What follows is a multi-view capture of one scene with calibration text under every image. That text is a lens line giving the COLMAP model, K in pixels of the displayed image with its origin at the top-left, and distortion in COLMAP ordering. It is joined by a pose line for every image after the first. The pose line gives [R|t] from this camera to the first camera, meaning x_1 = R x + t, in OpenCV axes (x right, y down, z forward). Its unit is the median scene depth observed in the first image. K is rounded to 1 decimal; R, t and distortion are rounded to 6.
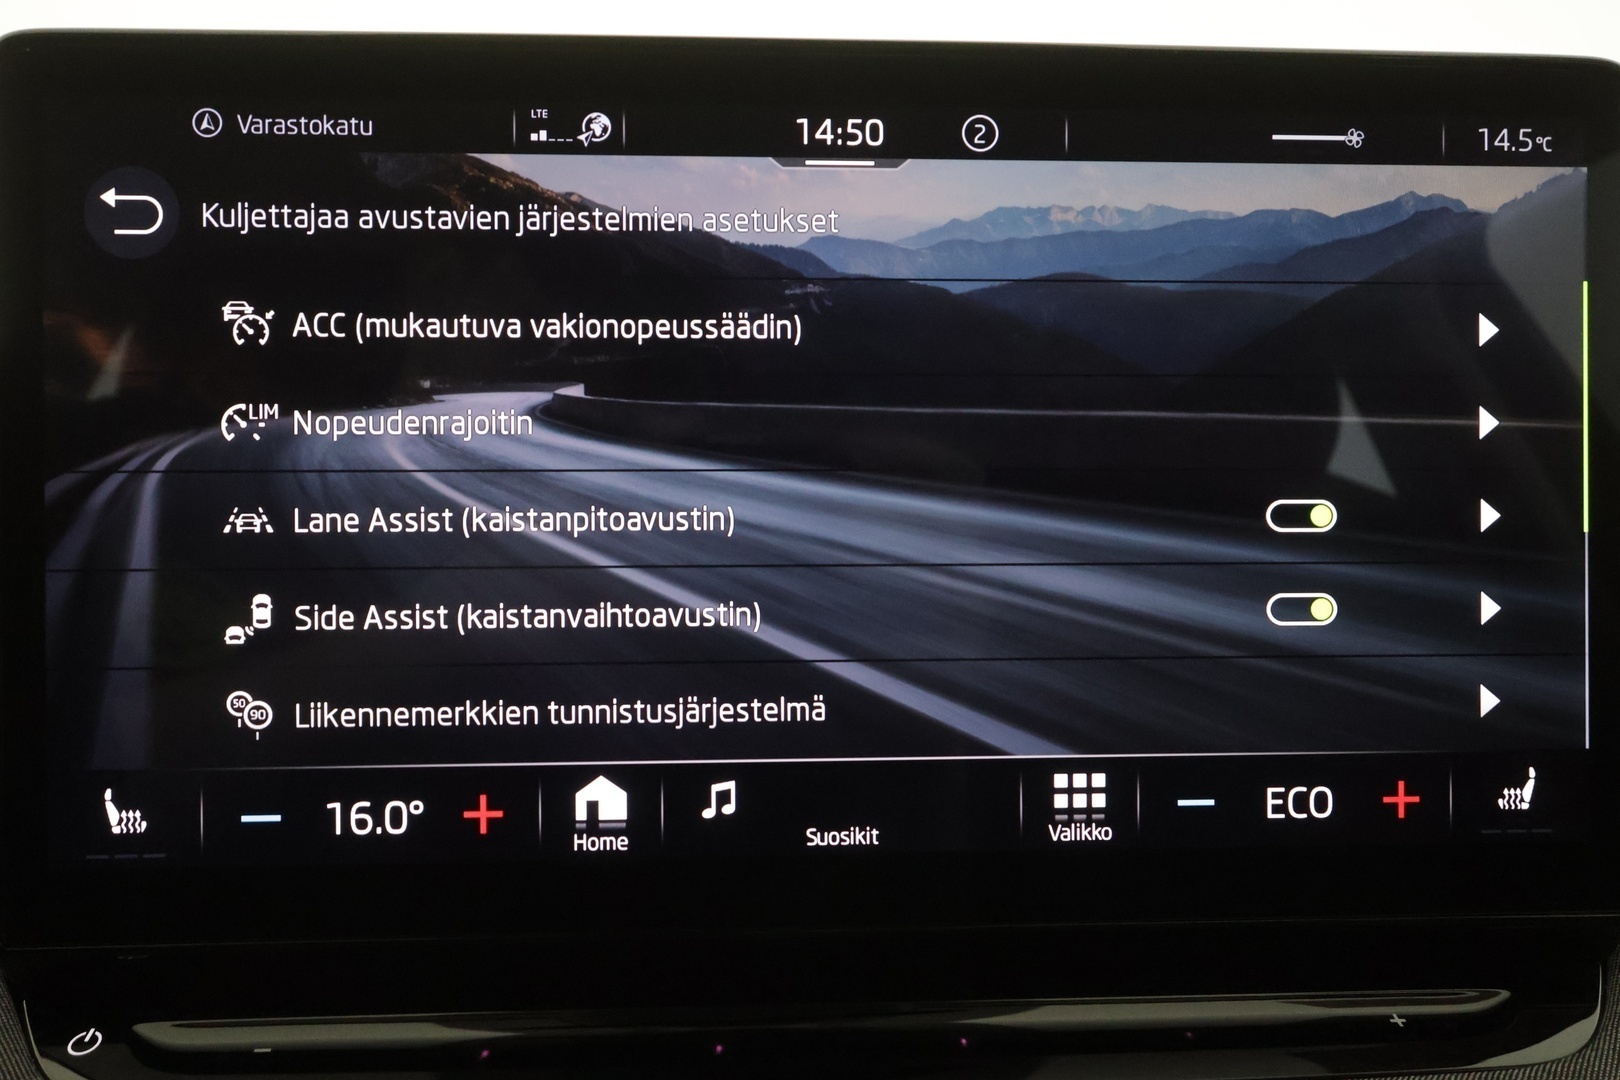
lens RADIAL K [[3629.9, 0, 1030.6], [0, 3629.9, 534.3], [0, 0, 1]] dist [0.023215, 0.702582]
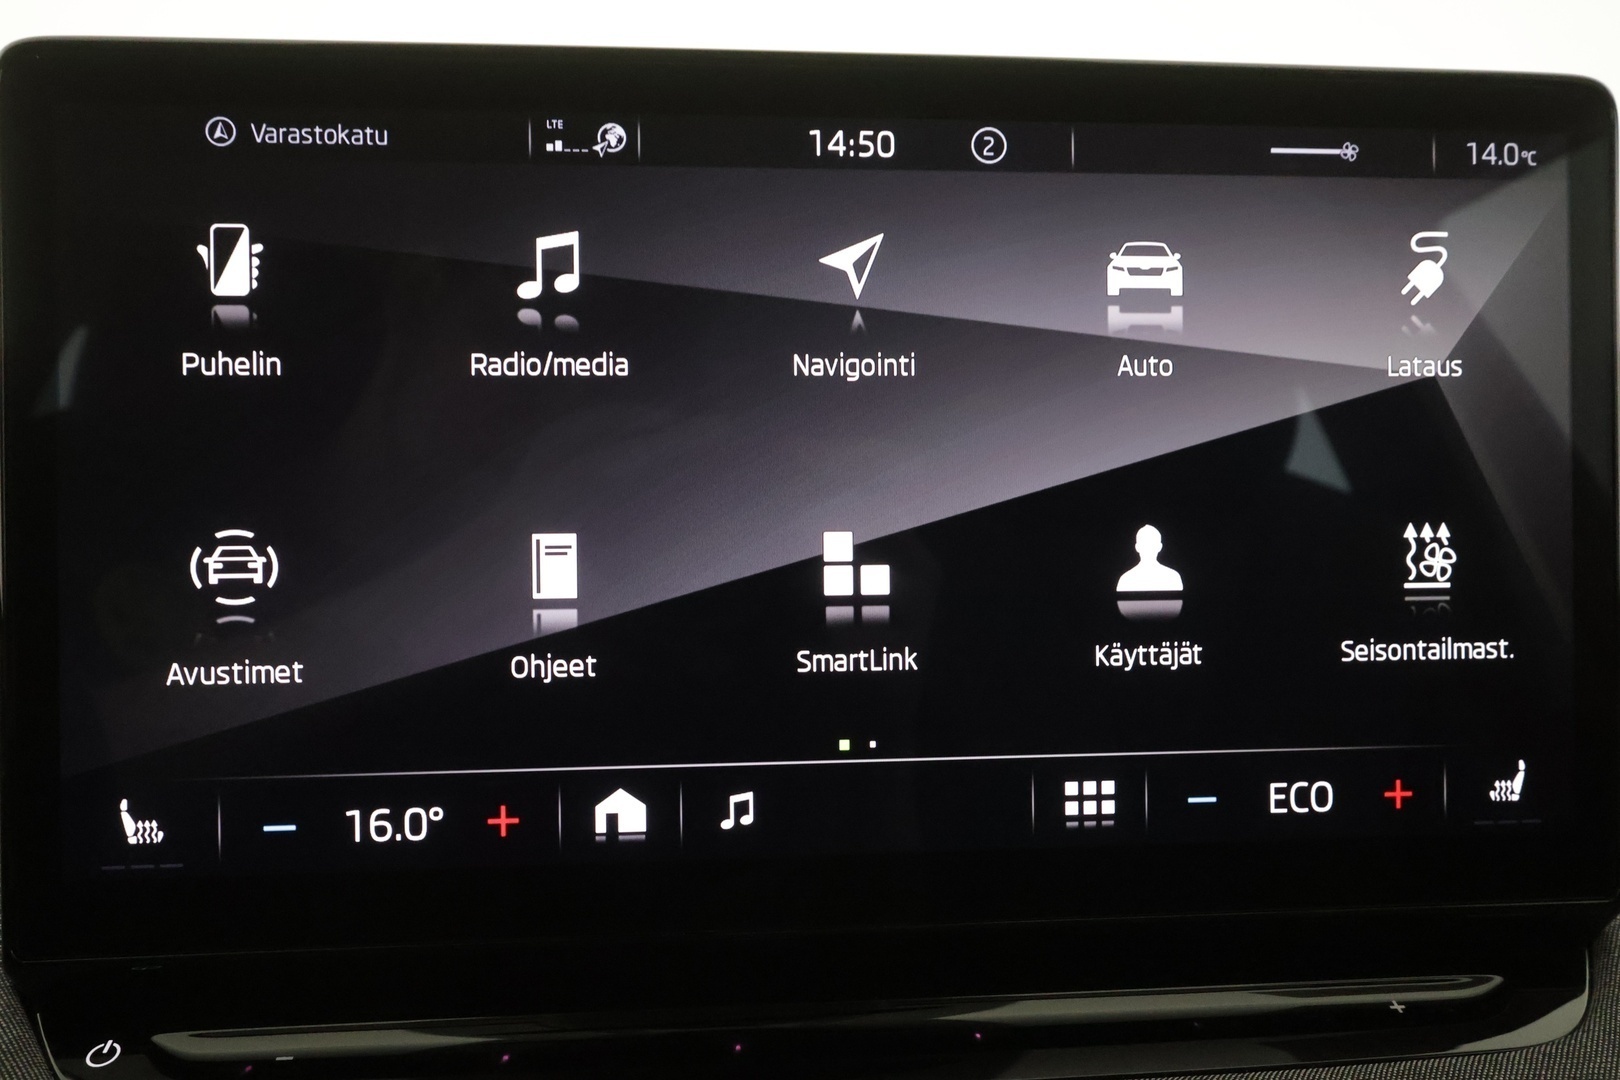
lens RADIAL K [[3629.9, 0, 1030.6], [0, 3629.9, 534.3], [0, 0, 1]] dist [0.023215, 0.702582]
pose [[0.994960, -0.006253, 0.100073, -0.105247], [0.006425, 0.999978, -0.001401, 0.000341], [-0.100062, 0.002037, 0.994979, -0.016305]]
